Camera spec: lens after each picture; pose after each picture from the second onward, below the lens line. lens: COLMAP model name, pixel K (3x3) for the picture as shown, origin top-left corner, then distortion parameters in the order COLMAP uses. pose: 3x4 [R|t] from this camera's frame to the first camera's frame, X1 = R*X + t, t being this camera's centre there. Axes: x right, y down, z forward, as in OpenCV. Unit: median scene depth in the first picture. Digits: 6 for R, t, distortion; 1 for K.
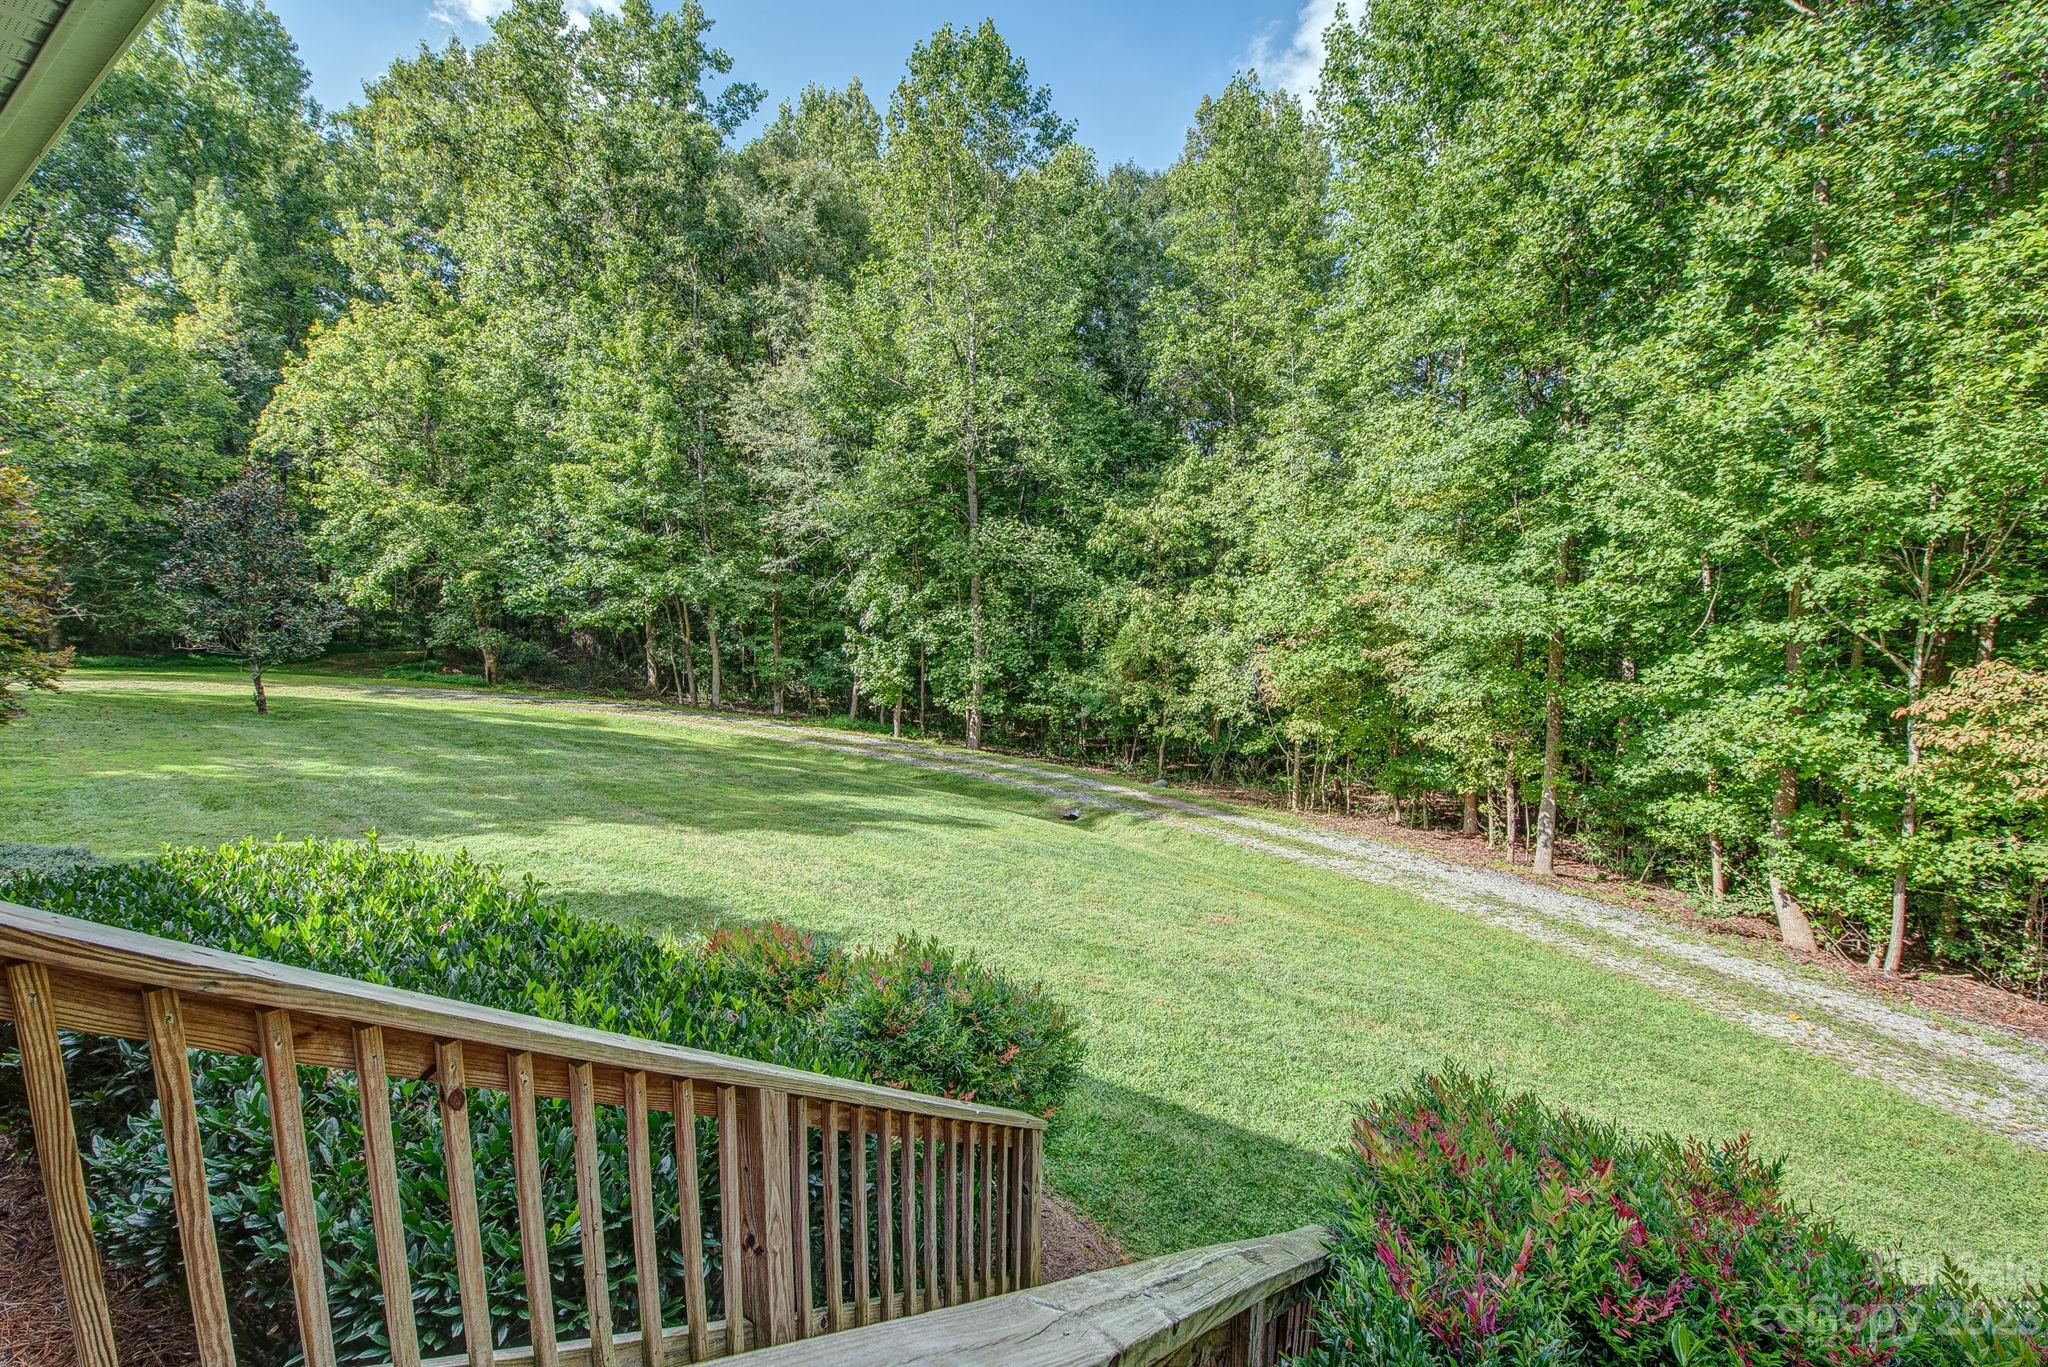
lens RADIAL K [[830.1, 0, 1024.0], [0, 830.1, 683.5], [0, 0, 1]] dist [-0.018446, -0.000330]
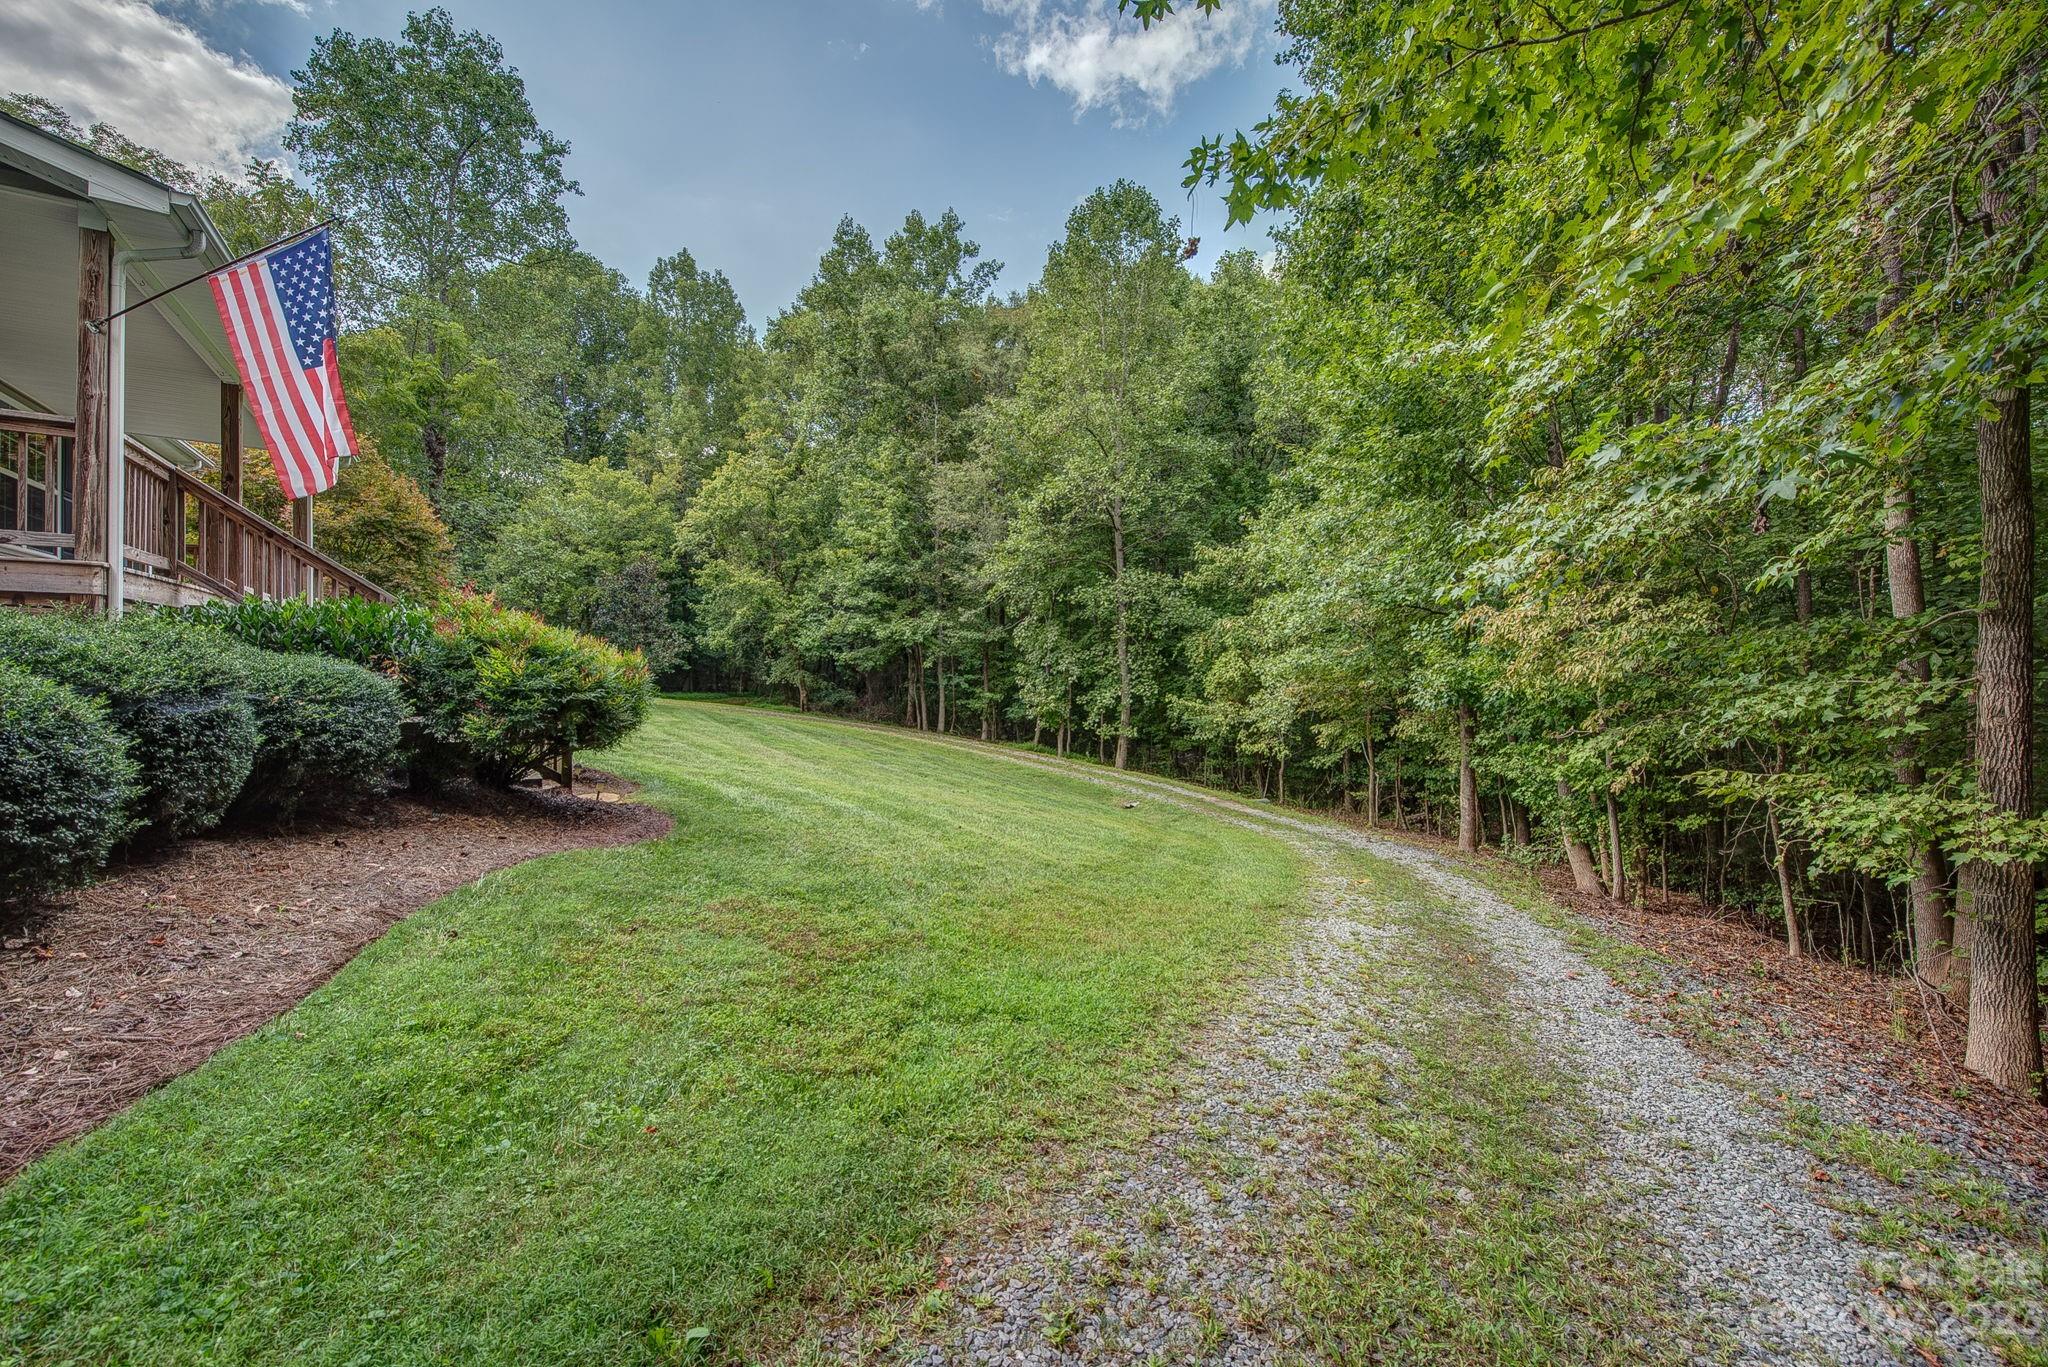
lens RADIAL K [[830.1, 0, 1024.0], [0, 830.1, 683.5], [0, 0, 1]] dist [-0.018446, -0.000330]
pose [[0.904818, 0.001144, -0.425798, 0.330453], [-0.048487, 0.993768, -0.100365, 0.088640], [0.423030, 0.111458, 0.899235, -0.113626]]
